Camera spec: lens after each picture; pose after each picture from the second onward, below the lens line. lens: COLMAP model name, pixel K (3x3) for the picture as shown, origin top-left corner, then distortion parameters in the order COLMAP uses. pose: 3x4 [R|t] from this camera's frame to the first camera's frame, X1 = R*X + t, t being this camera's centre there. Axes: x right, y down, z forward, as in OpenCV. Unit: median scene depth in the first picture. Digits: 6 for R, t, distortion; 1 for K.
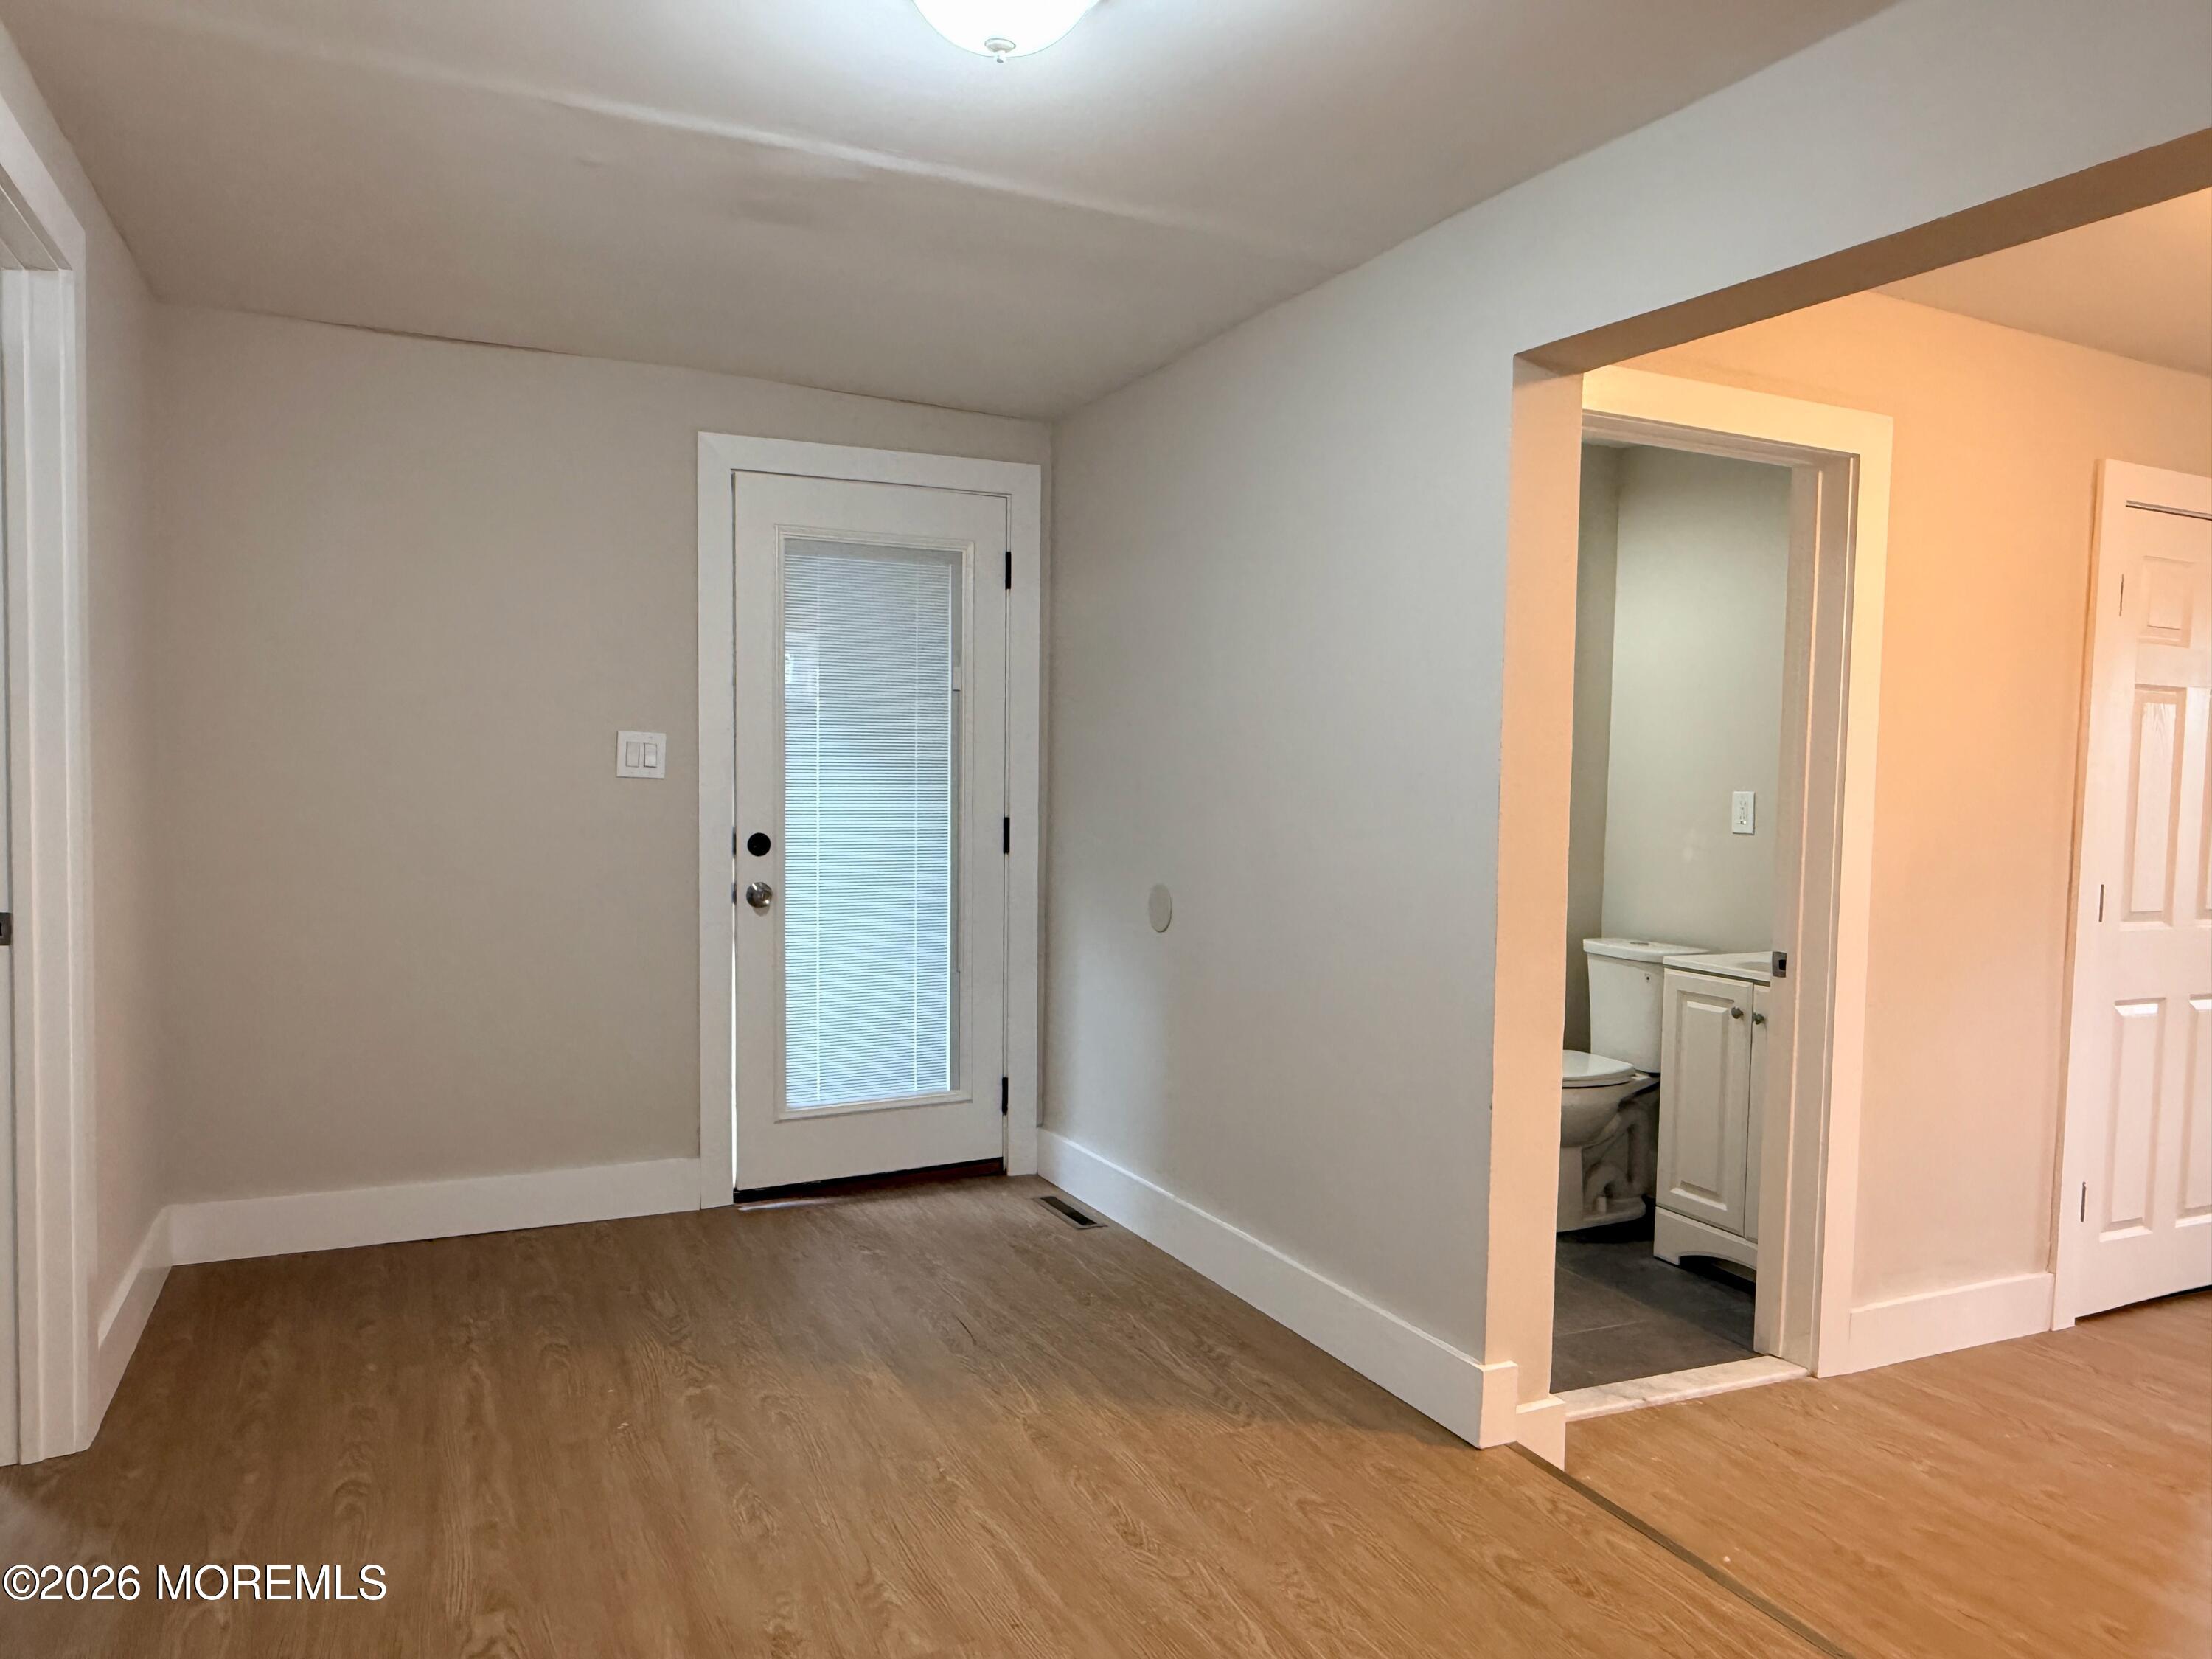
lens RADIAL K [[1481.6, 0, 1102.2], [0, 1481.6, 834.9], [0, 0, 1]] dist [-0.010036, 0.001405]
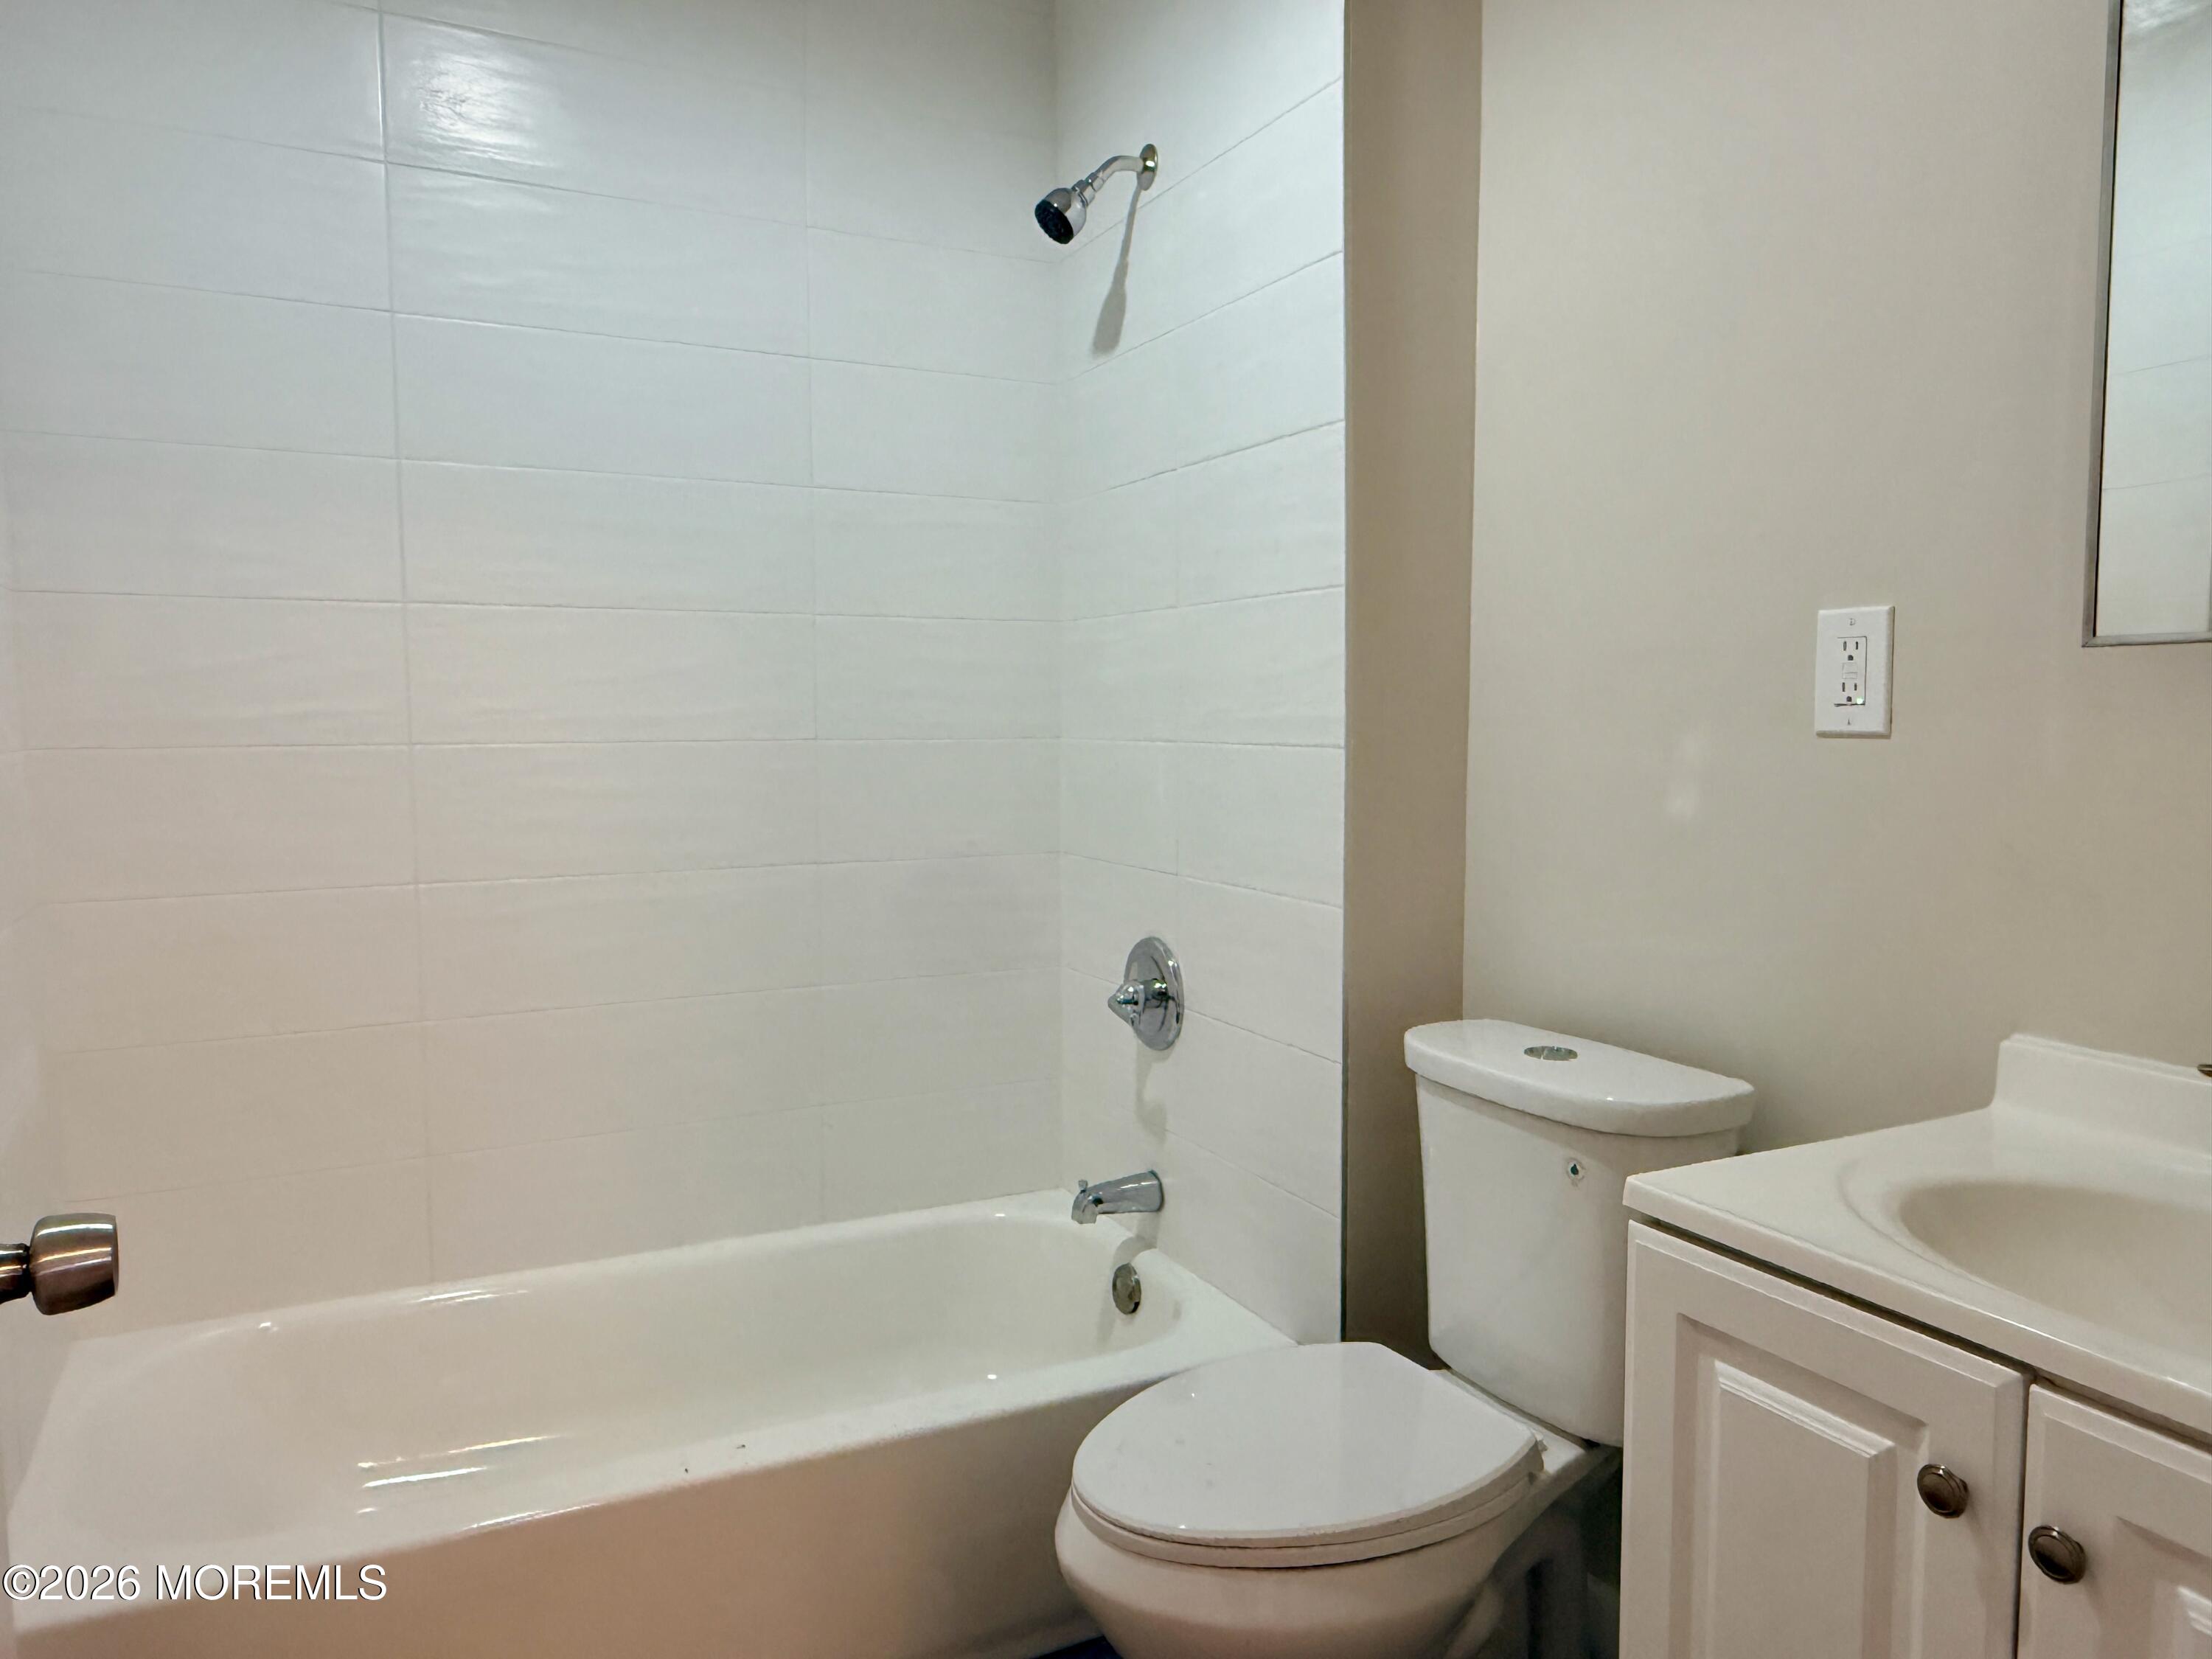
lens RADIAL K [[1481.6, 0, 1111.4], [0, 1481.6, 830.8], [0, 0, 1]] dist [-0.010036, 0.001405]
pose [[0.999240, -0.027126, 0.027983, 0.258452], [0.026503, 0.999398, 0.022378, 0.008896], [-0.028573, -0.021619, 0.999358, 0.675741]]
